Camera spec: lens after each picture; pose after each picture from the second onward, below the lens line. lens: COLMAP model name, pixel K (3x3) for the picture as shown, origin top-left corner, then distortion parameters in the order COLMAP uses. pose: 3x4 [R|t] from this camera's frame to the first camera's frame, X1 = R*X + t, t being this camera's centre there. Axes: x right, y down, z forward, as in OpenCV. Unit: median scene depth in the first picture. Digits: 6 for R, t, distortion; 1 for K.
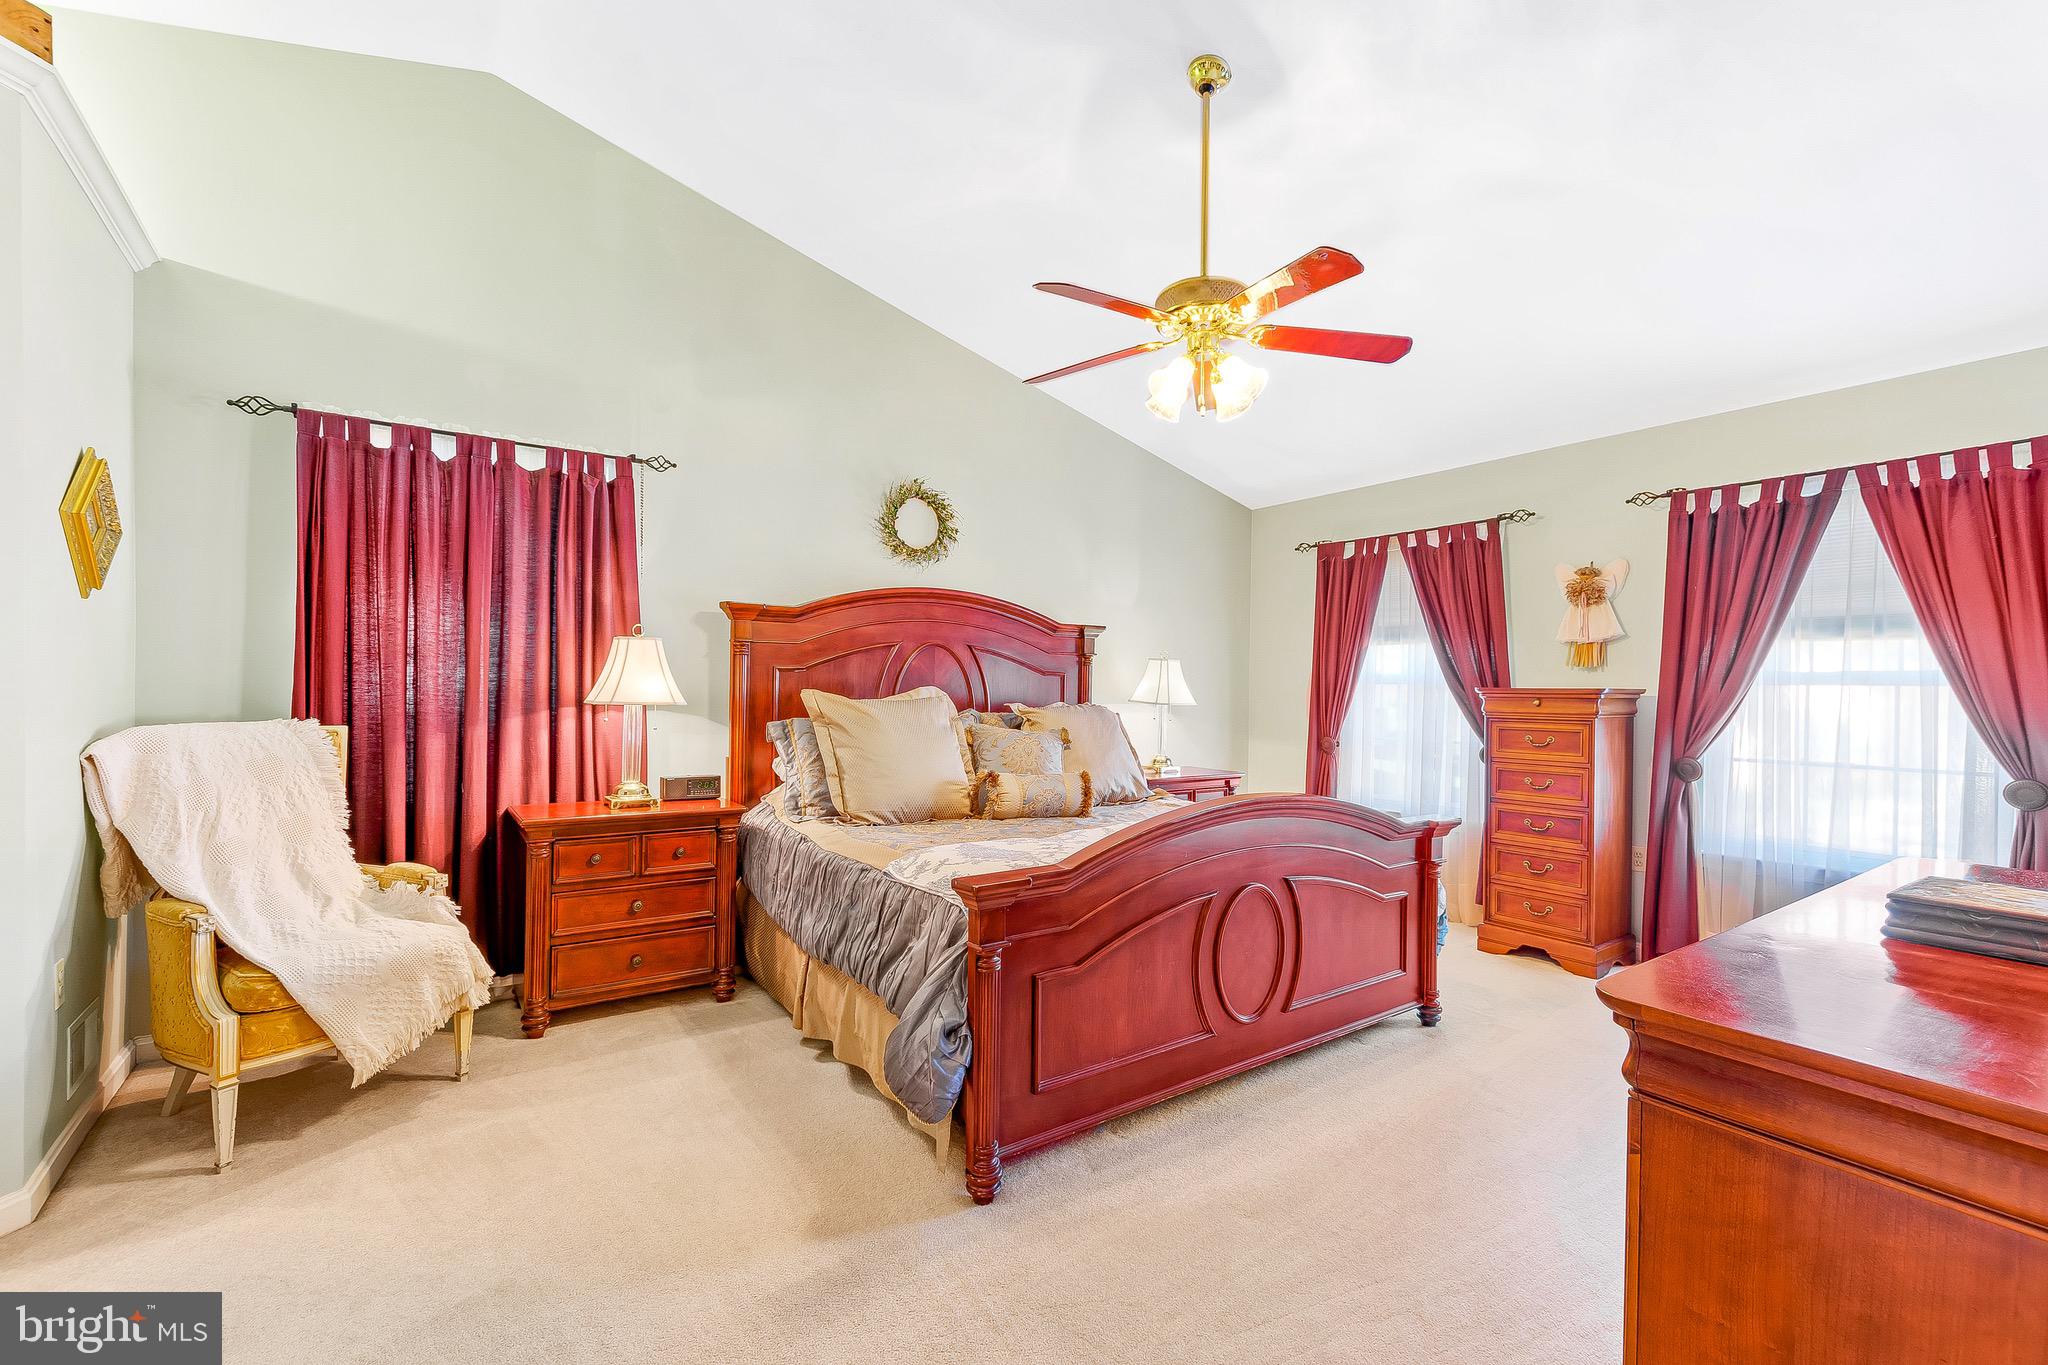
lens RADIAL K [[878.9, 0, 1029.4], [0, 878.9, 692.8], [0, 0, 1]] dist [0.017507, -0.003940]
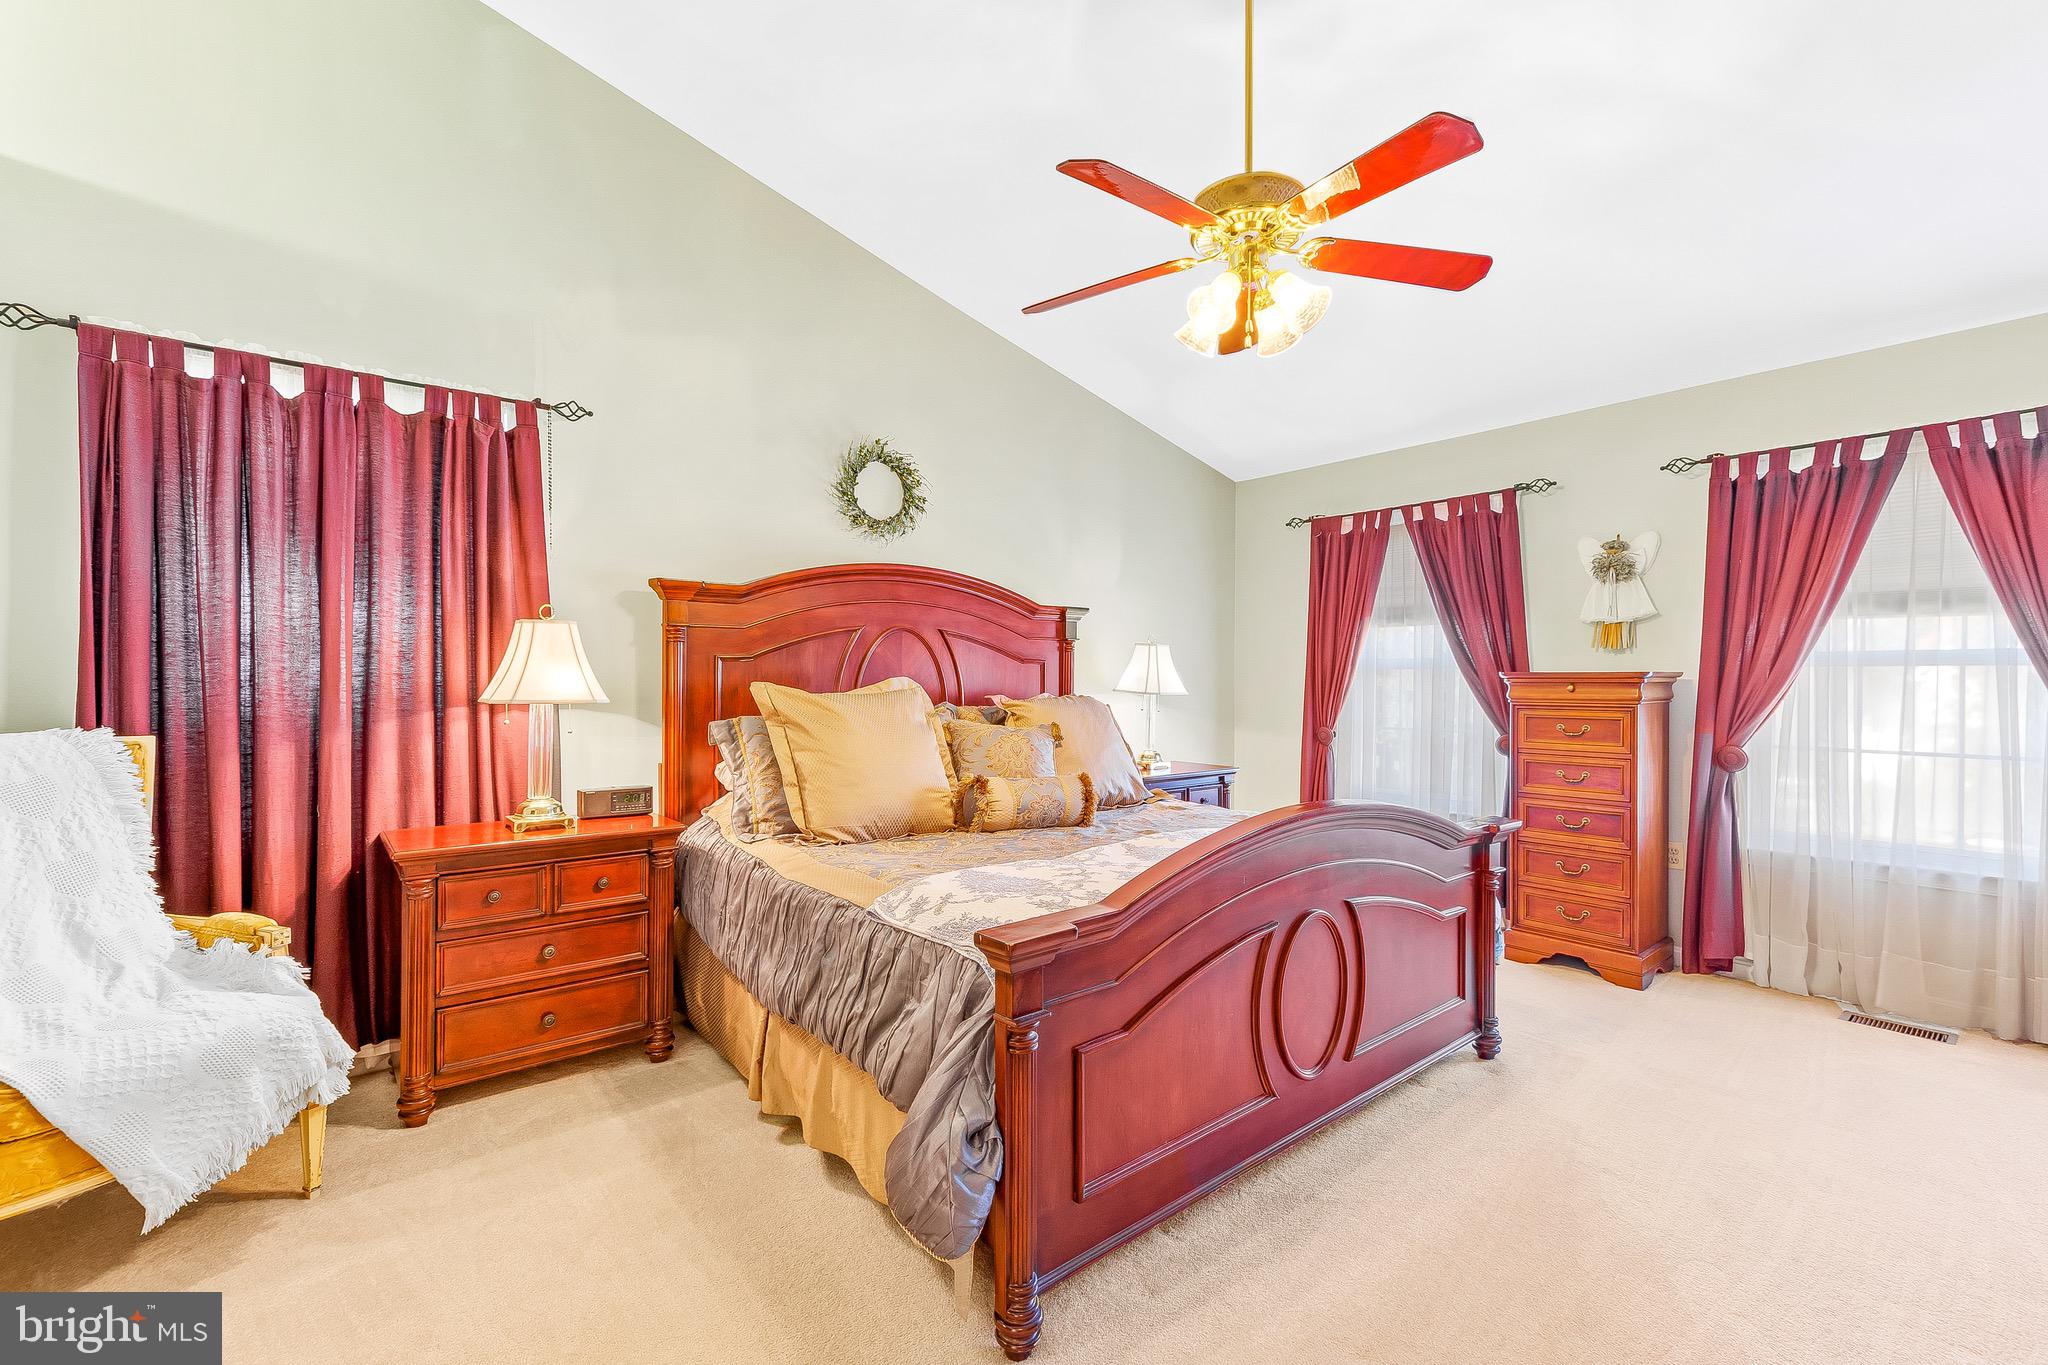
lens RADIAL K [[878.9, 0, 1029.4], [0, 878.9, 692.8], [0, 0, 1]] dist [0.017507, -0.003940]
pose [[0.997464, -0.011068, 0.070311, -0.054757], [0.010209, 0.999869, 0.012565, -0.001559], [-0.070441, -0.011815, 0.997446, 0.148489]]
